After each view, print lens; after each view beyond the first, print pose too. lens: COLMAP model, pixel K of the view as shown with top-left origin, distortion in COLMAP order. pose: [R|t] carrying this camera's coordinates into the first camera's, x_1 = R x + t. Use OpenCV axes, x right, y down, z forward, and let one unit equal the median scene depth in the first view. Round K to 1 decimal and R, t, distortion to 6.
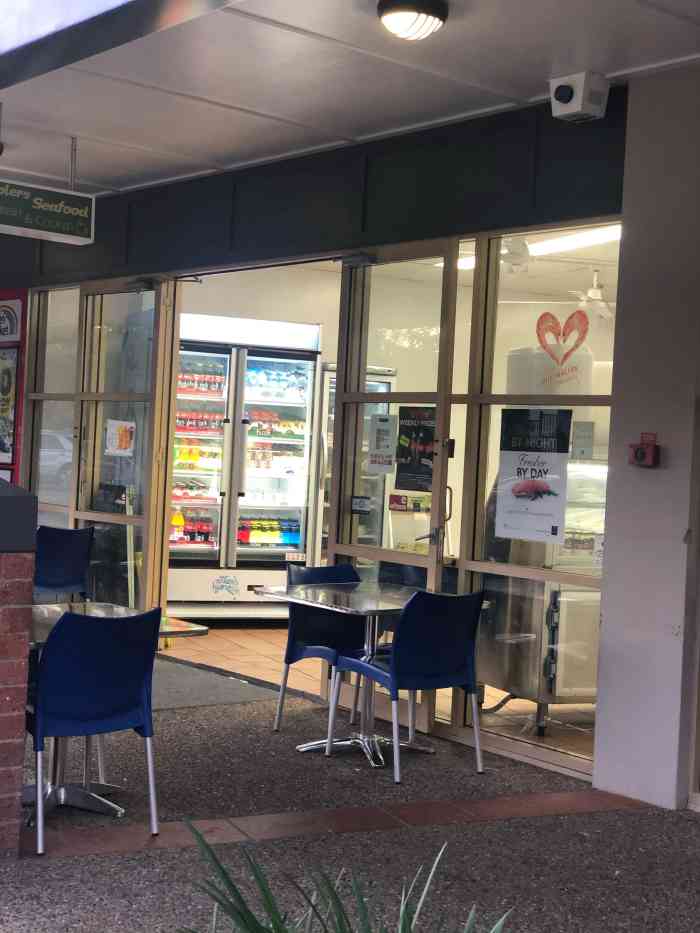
lens RADIAL K [[1392.3, 0, 350.0], [0, 1392.3, 466.5], [0, 0, 1]] dist [0.012893, 0.013892]
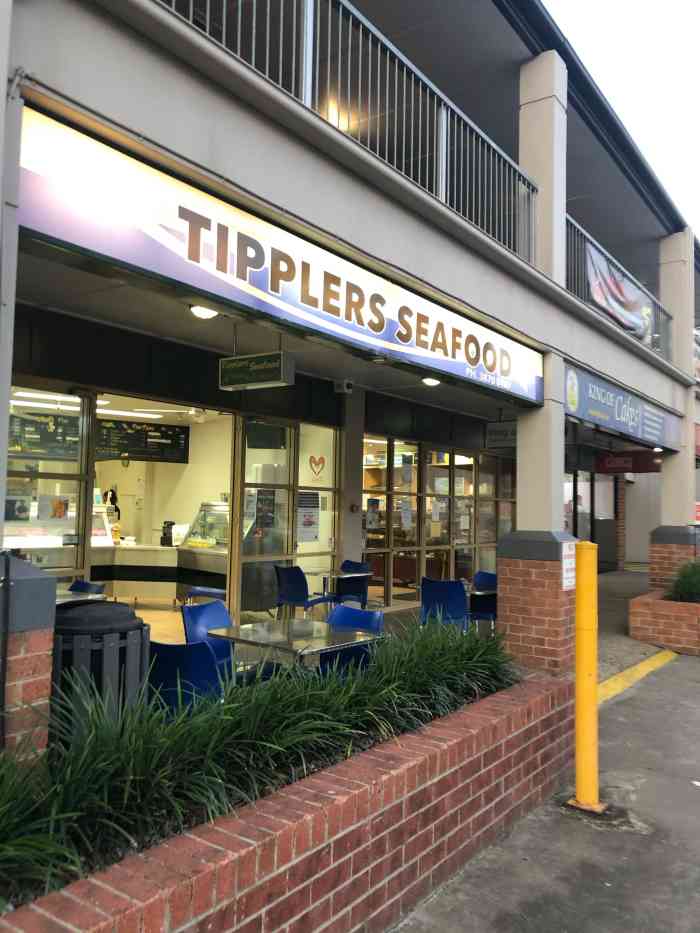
lens RADIAL K [[751.5, 0, 350.0], [0, 751.5, 466.5], [0, 0, 1]] dist [0.000789, 0.000157]
pose [[-0.264102, -0.009310, 0.964450, -1.156358], [-0.025098, 0.999681, 0.002777, -0.087416], [-0.964168, -0.023472, -0.264251, 1.192699]]
